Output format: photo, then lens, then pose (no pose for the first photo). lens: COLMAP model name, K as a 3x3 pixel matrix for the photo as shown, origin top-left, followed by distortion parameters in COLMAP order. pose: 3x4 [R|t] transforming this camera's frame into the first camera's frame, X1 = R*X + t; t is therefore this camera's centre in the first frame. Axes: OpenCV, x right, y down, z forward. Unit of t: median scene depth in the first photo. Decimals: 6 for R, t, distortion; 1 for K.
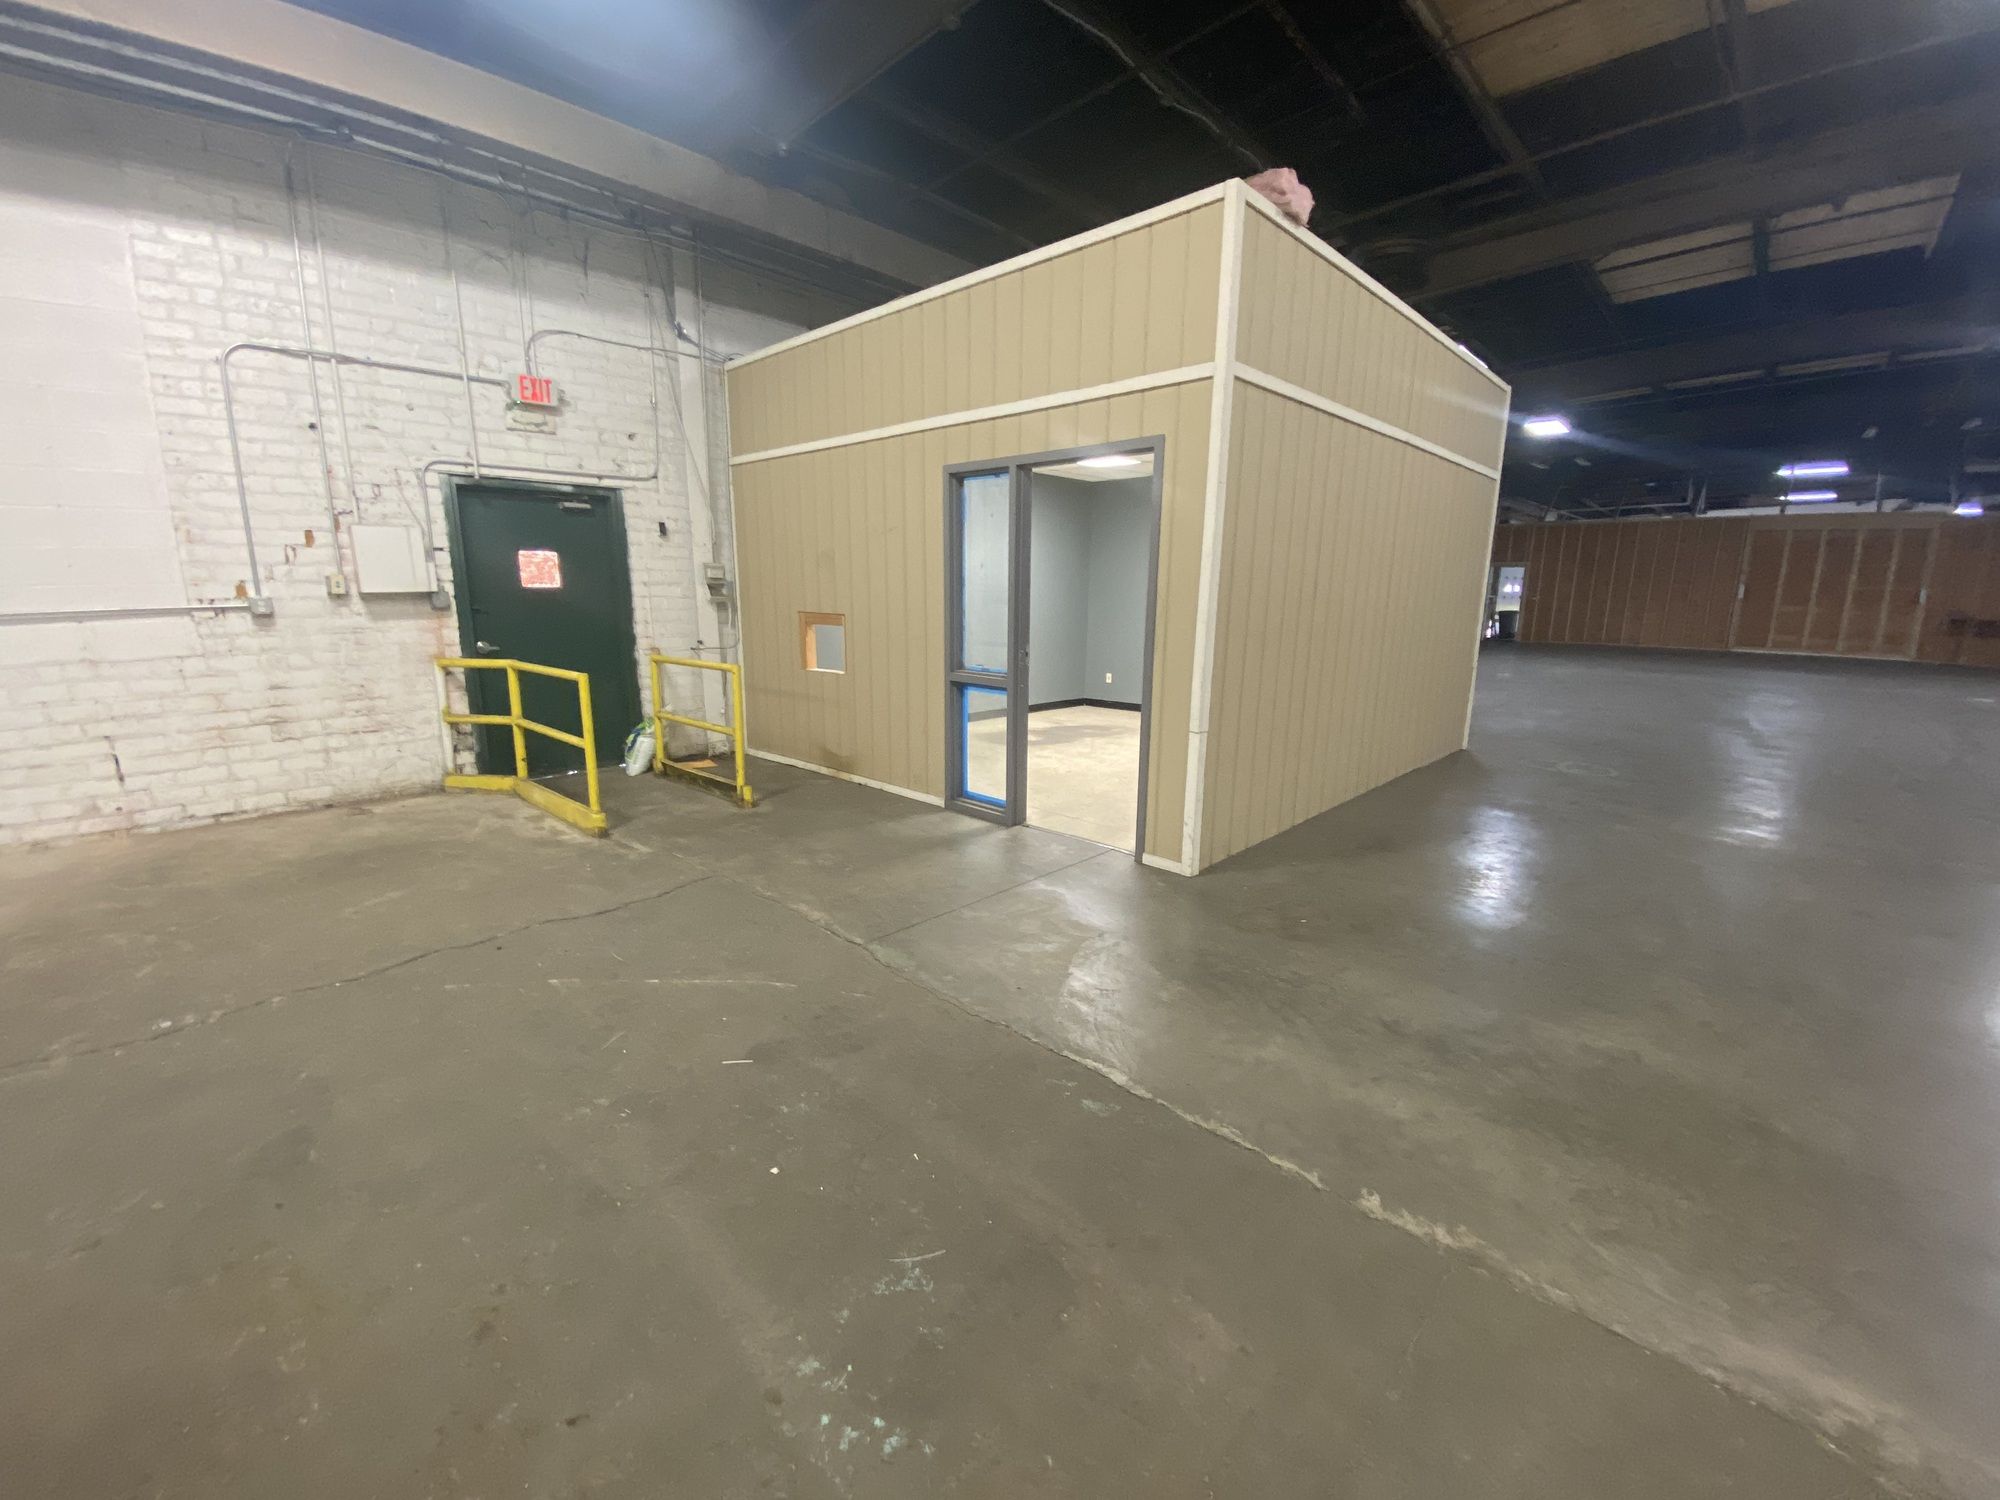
lens RADIAL K [[812.7, 0, 1000.0], [0, 812.7, 750.0], [0, 0, 1]] dist [-0.023953, -0.000810]
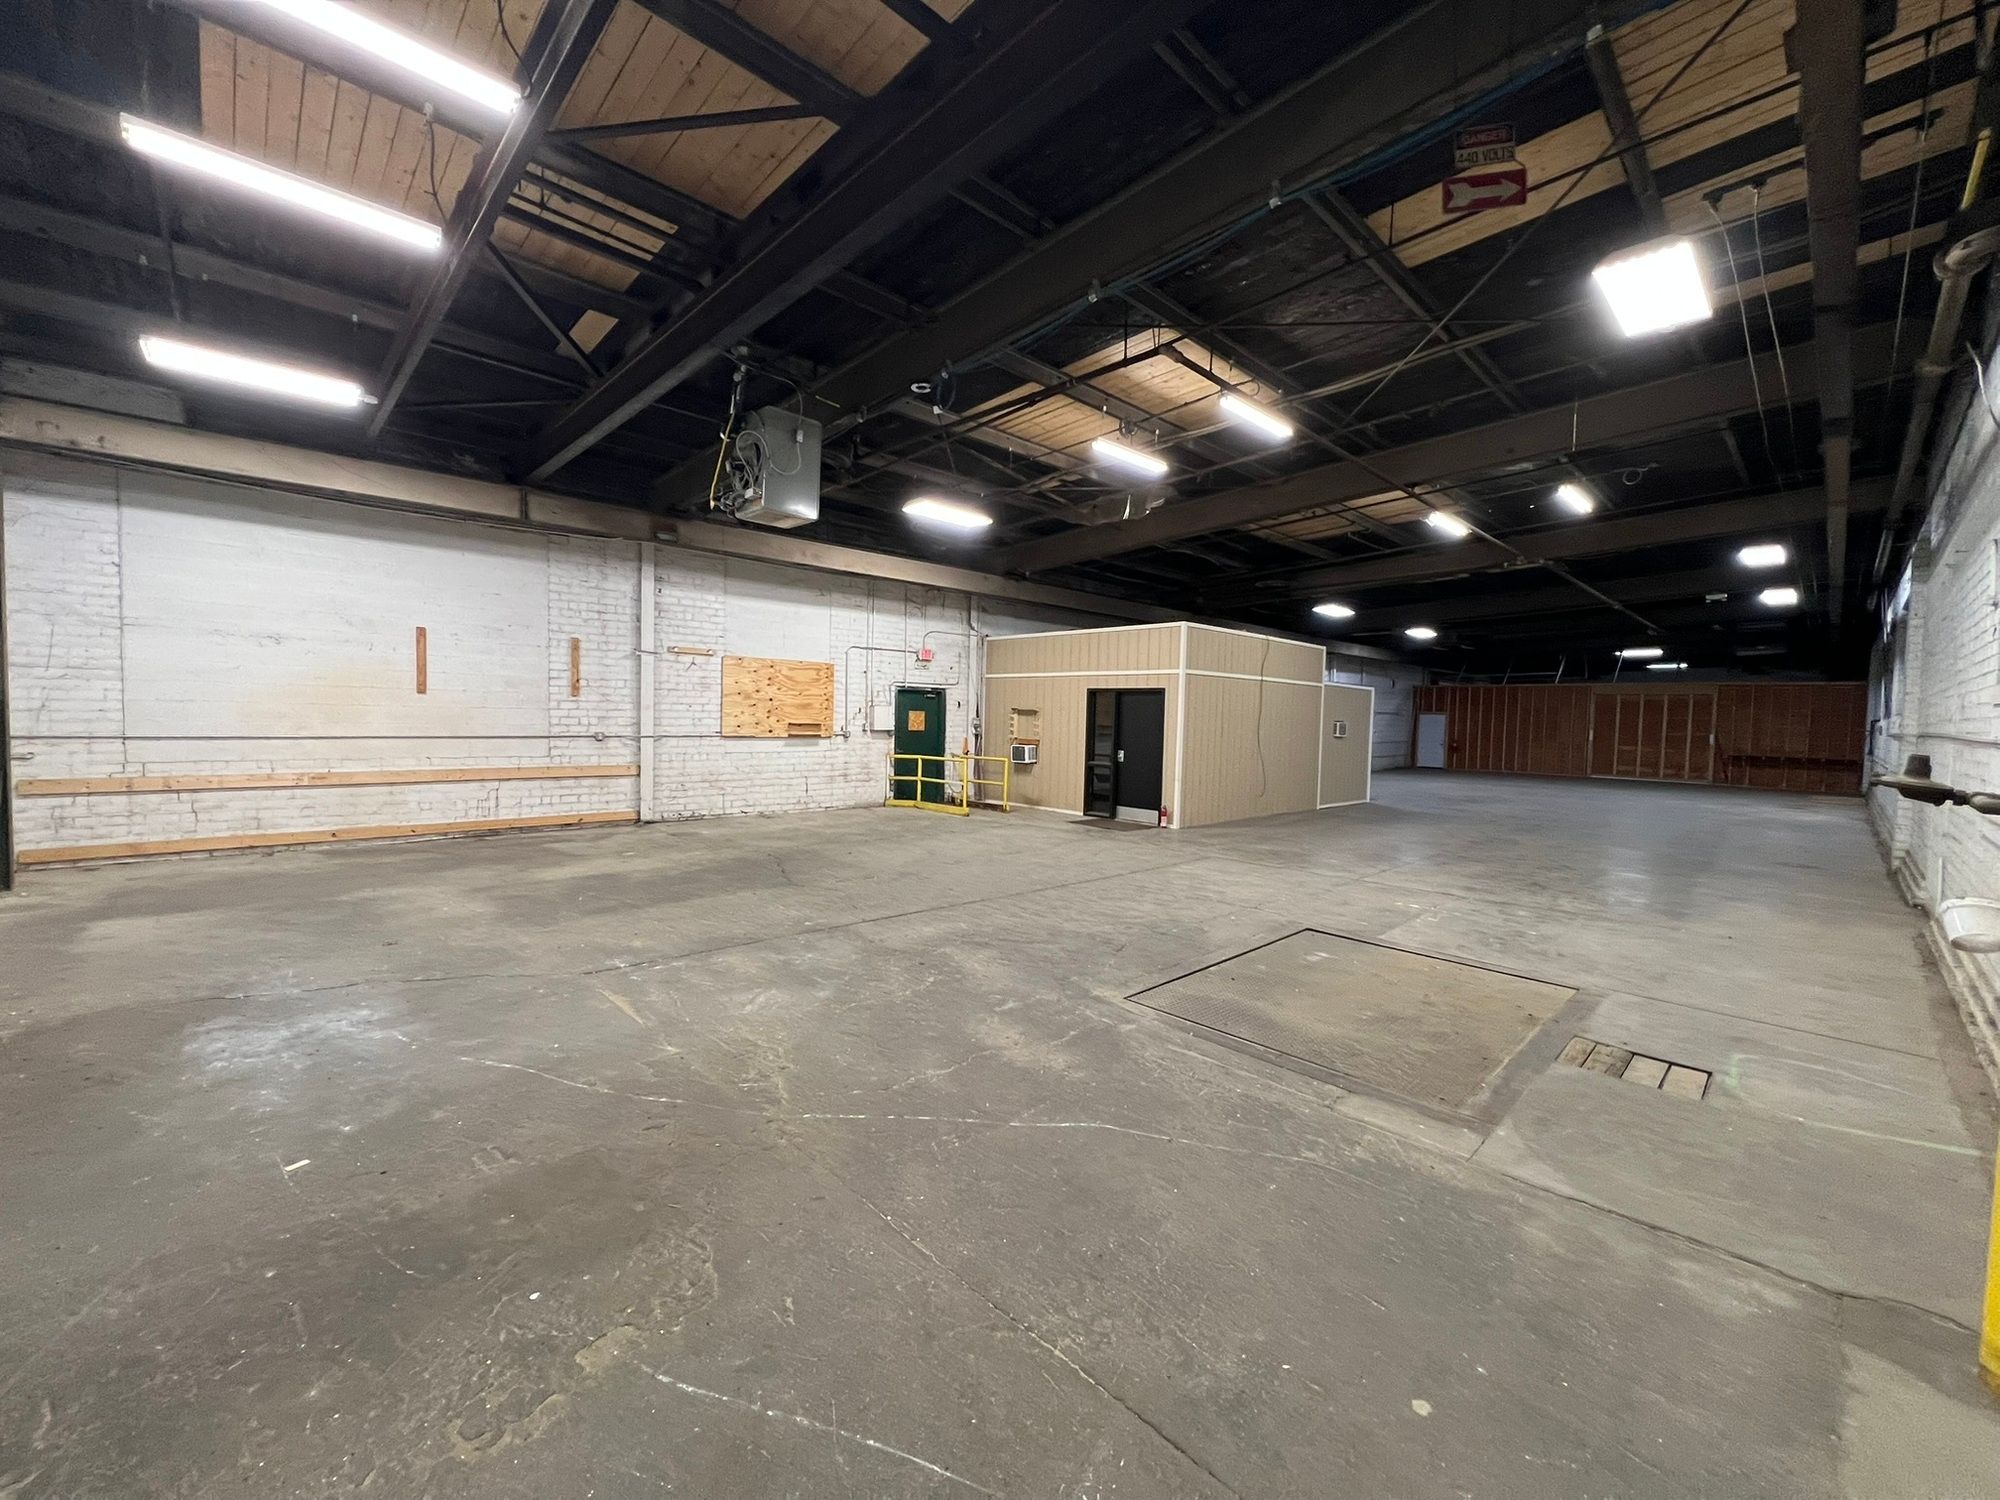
lens RADIAL K [[801.0, 0, 1000.0], [0, 801.0, 750.0], [0, 0, 1]] dist [0.022979, 0.000146]
pose [[0.998772, 0.022942, -0.043919, -0.215729], [-0.029256, 0.988405, -0.148993, 0.243294], [0.039992, 0.150094, 0.987862, -1.527483]]
